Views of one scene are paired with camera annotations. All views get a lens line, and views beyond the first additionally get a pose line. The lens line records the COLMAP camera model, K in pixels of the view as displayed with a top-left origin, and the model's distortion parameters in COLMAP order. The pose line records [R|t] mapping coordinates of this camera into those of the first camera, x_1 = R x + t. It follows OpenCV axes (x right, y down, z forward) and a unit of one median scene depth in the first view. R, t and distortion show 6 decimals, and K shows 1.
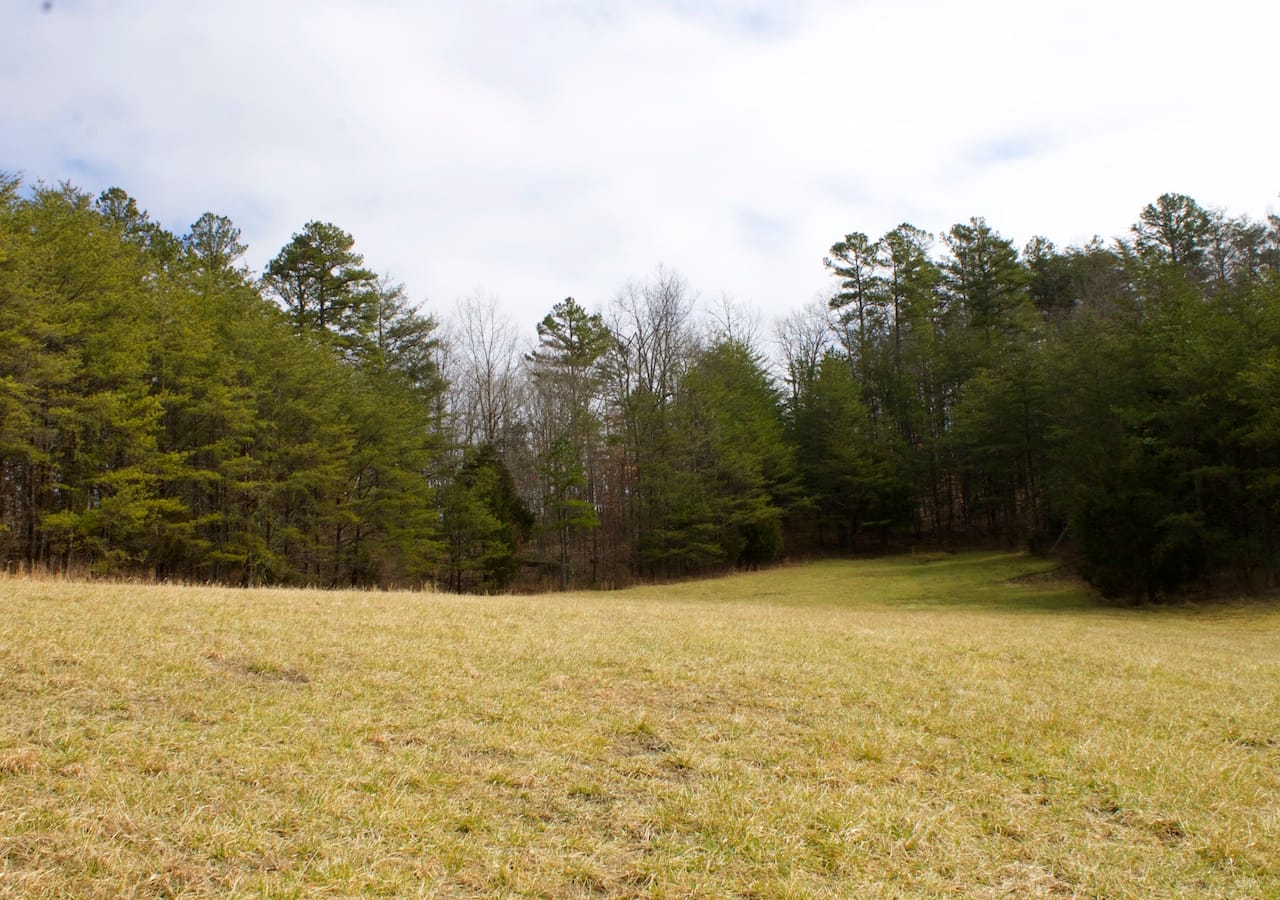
lens RADIAL K [[1381.1, 0, 640.0], [0, 1381.1, 450.0], [0, 0, 1]] dist [-0.123258, 0.140280]
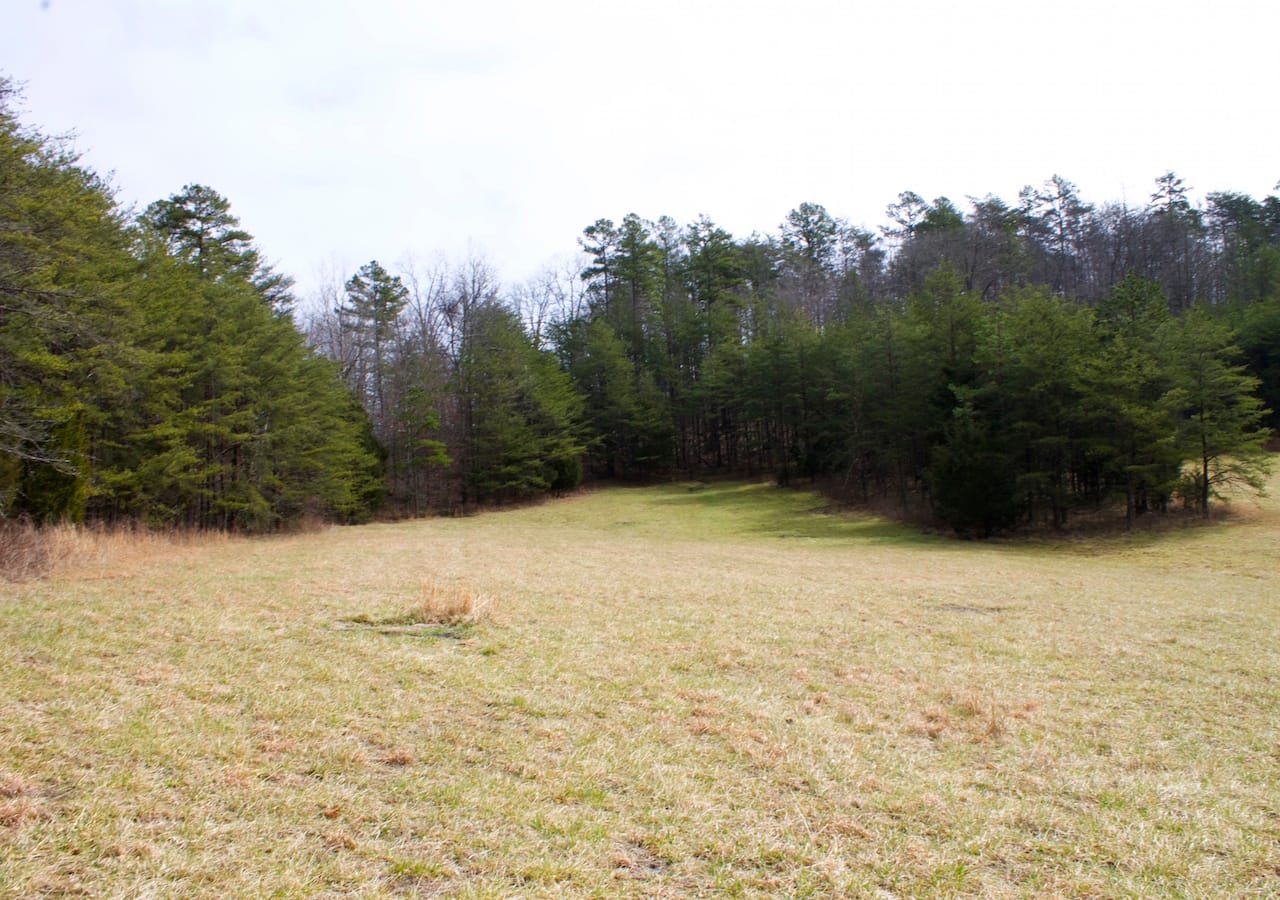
lens RADIAL K [[1098.3, 0, 640.4], [0, 1098.3, 468.7], [0, 0, 1]] dist [-0.160808, 0.145404]
pose [[0.954647, 0.003613, 0.297718, -0.114396], [-0.027068, 0.996839, 0.074697, -0.010051], [-0.296507, -0.079368, 0.951727, 0.049380]]
